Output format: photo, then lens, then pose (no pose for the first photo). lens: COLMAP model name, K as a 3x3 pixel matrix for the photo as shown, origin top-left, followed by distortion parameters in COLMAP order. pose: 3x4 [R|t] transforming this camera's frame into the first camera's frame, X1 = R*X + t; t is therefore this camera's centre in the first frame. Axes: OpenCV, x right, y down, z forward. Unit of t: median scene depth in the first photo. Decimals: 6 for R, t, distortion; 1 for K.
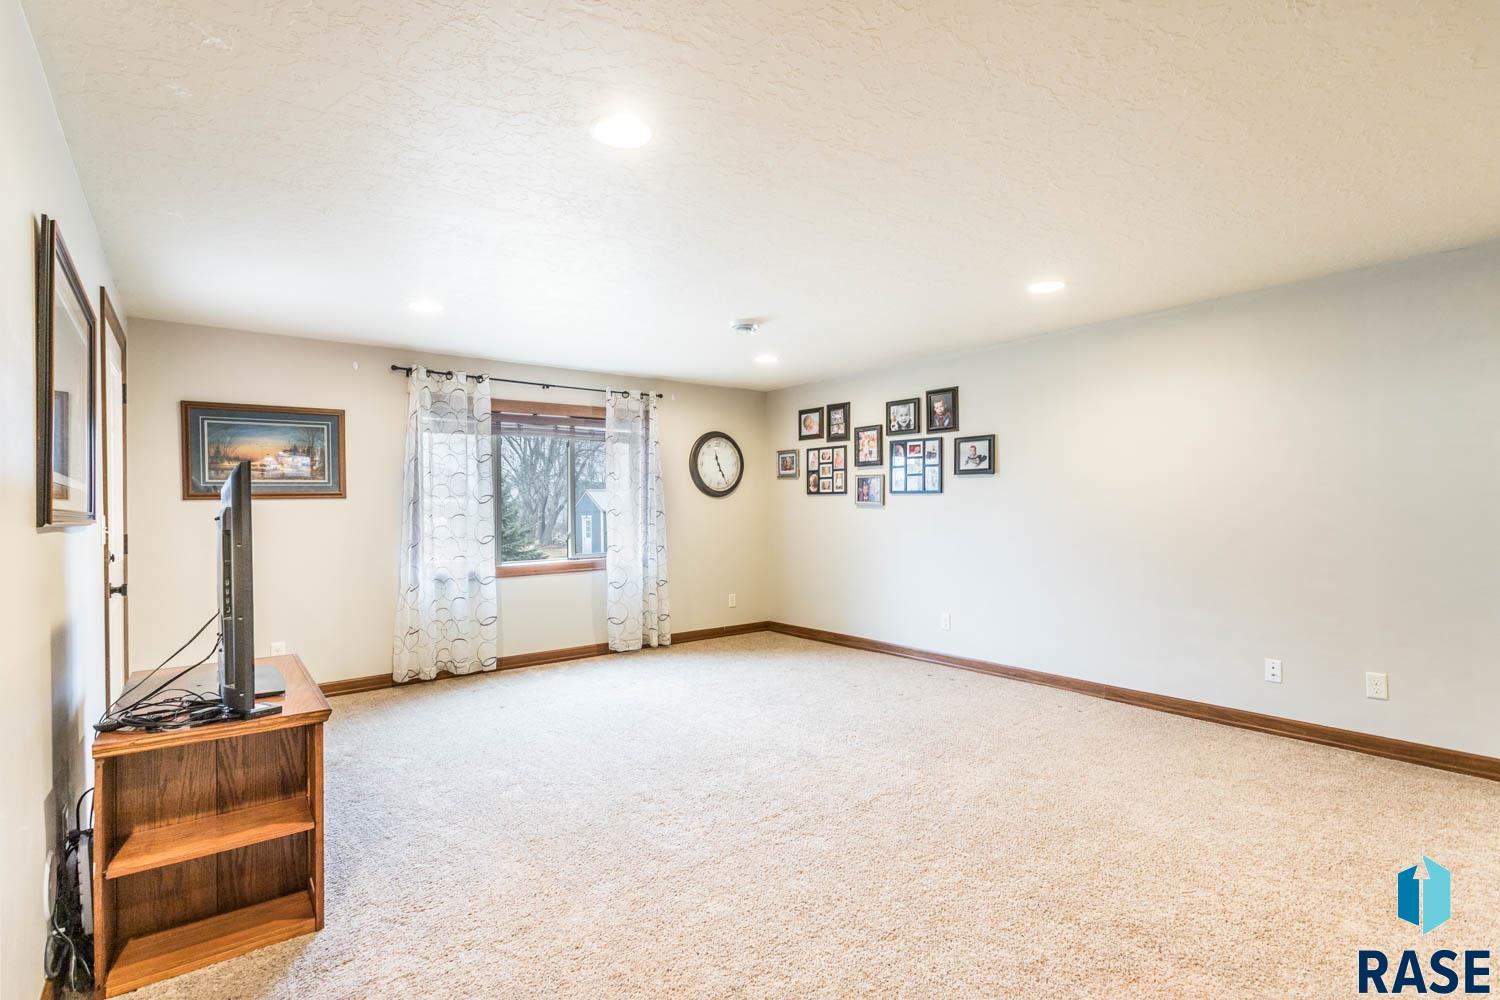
lens RADIAL K [[708.8, 0, 749.0], [0, 708.8, 504.1], [0, 0, 1]] dist [-0.000438, 0.003343]
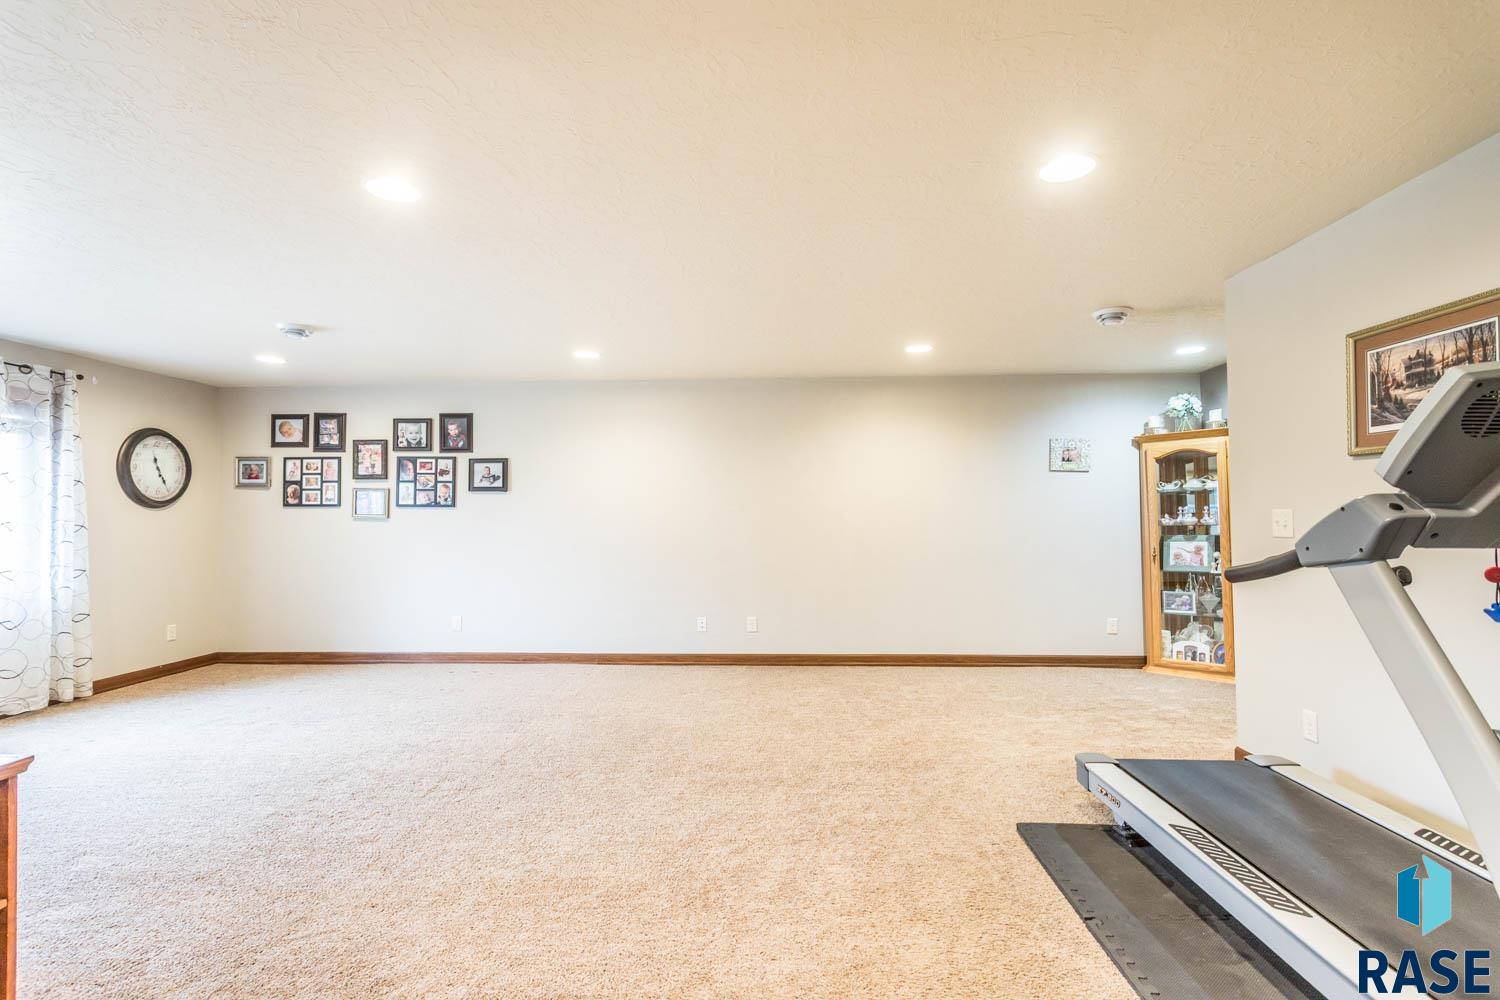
lens RADIAL K [[708.8, 0, 745.8], [0, 708.8, 504.6], [0, 0, 1]] dist [-0.000438, 0.003343]
pose [[0.660077, 0.017692, 0.750989, -0.239598], [-0.001292, 0.999748, -0.022417, 0.004235], [-0.751197, 0.013827, 0.659934, -0.066187]]
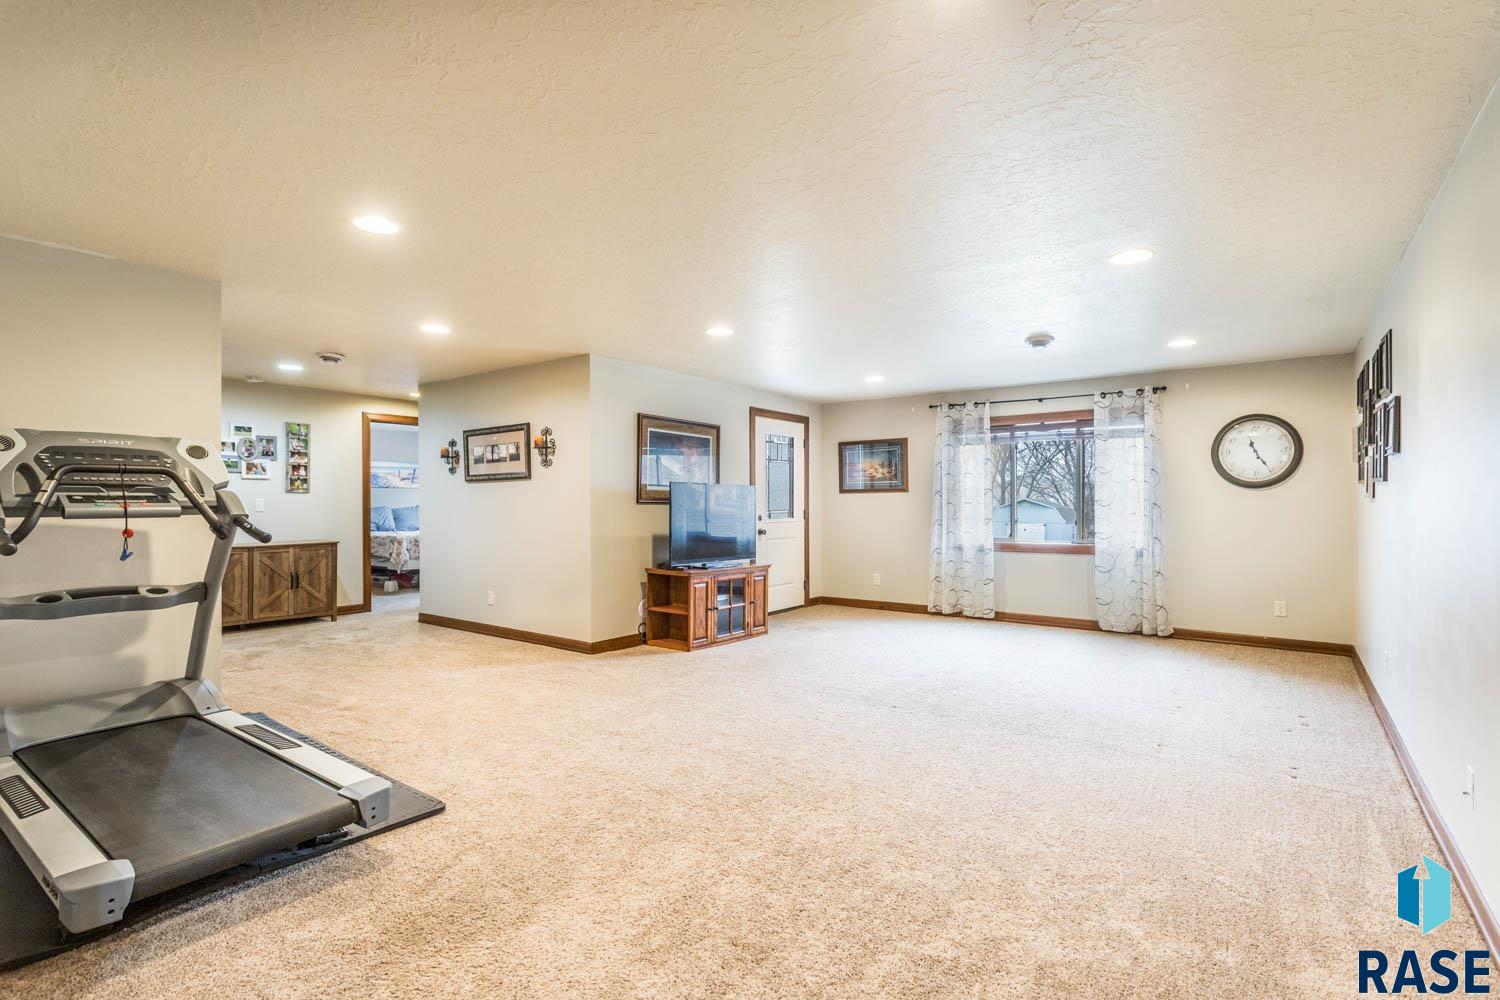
lens RADIAL K [[708.8, 0, 750.5], [0, 708.8, 499.4], [0, 0, 1]] dist [-0.000438, 0.003343]
pose [[0.261779, 0.008899, -0.965087, 0.733616], [0.001066, 0.999954, 0.009510, -0.005727], [0.965127, -0.003518, 0.261757, 0.185617]]
